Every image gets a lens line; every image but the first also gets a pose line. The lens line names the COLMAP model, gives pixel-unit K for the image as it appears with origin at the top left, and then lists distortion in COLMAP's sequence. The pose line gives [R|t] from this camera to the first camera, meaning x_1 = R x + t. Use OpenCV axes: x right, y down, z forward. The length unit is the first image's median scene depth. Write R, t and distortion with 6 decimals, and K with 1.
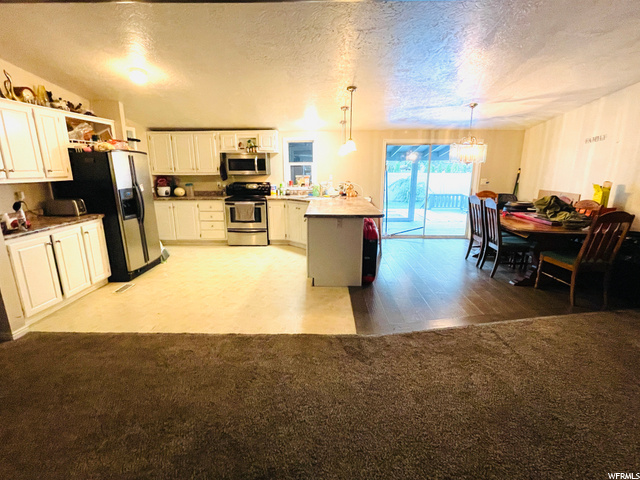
lens RADIAL K [[301.3, 0, 321.2], [0, 301.3, 241.4], [0, 0, 1]] dist [0.002620, 0.000181]
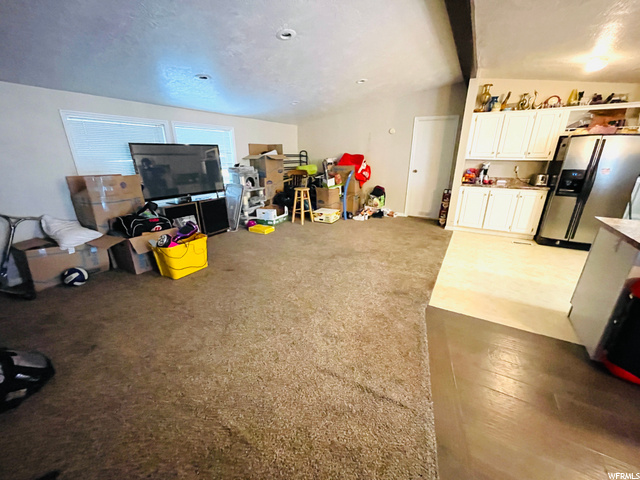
lens RADIAL K [[256.9, 0, 321.3], [0, 256.9, 240.3], [0, 0, 1]] dist [-0.004786, 0.000101]
pose [[-0.481976, 0.279195, -0.830511, 0.707054], [-0.208705, 0.884007, 0.418298, -0.143557], [0.850965, 0.374942, -0.367801, 0.643655]]
